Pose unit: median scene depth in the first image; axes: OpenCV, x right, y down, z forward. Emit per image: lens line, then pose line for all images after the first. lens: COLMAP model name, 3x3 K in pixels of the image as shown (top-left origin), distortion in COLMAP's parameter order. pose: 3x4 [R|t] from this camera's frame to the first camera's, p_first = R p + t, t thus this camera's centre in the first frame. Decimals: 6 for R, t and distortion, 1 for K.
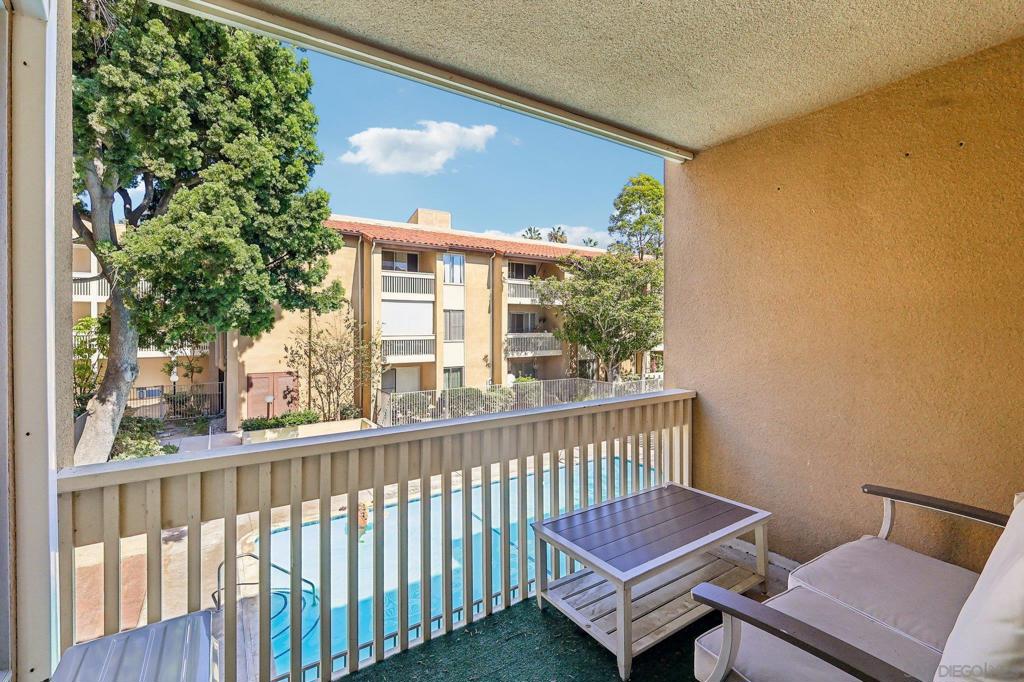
lens RADIAL K [[450.7, 0, 520.3], [0, 450.7, 331.7], [0, 0, 1]] dist [-0.000367, -0.000242]
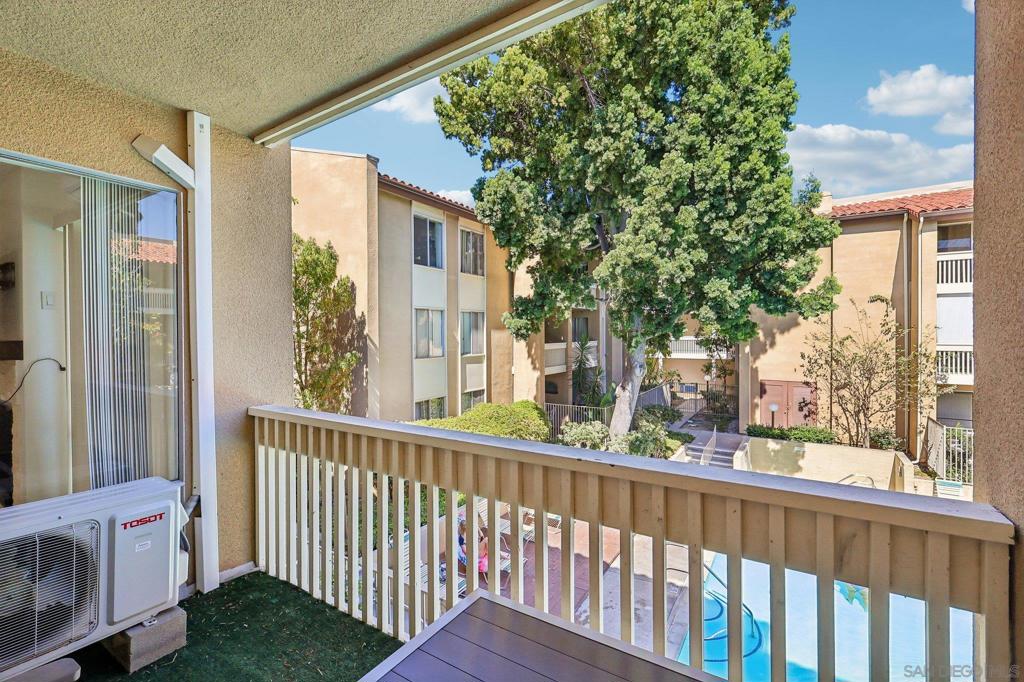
lens RADIAL K [[450.8, 0, 512.0], [0, 450.8, 341.0], [0, 0, 1]] dist [0.003587, 0.000138]
pose [[0.398189, 0.012020, -0.917225, 0.165939], [-0.007109, 0.999925, 0.010018, 0.001378], [0.917276, 0.002531, 0.398245, 0.165799]]
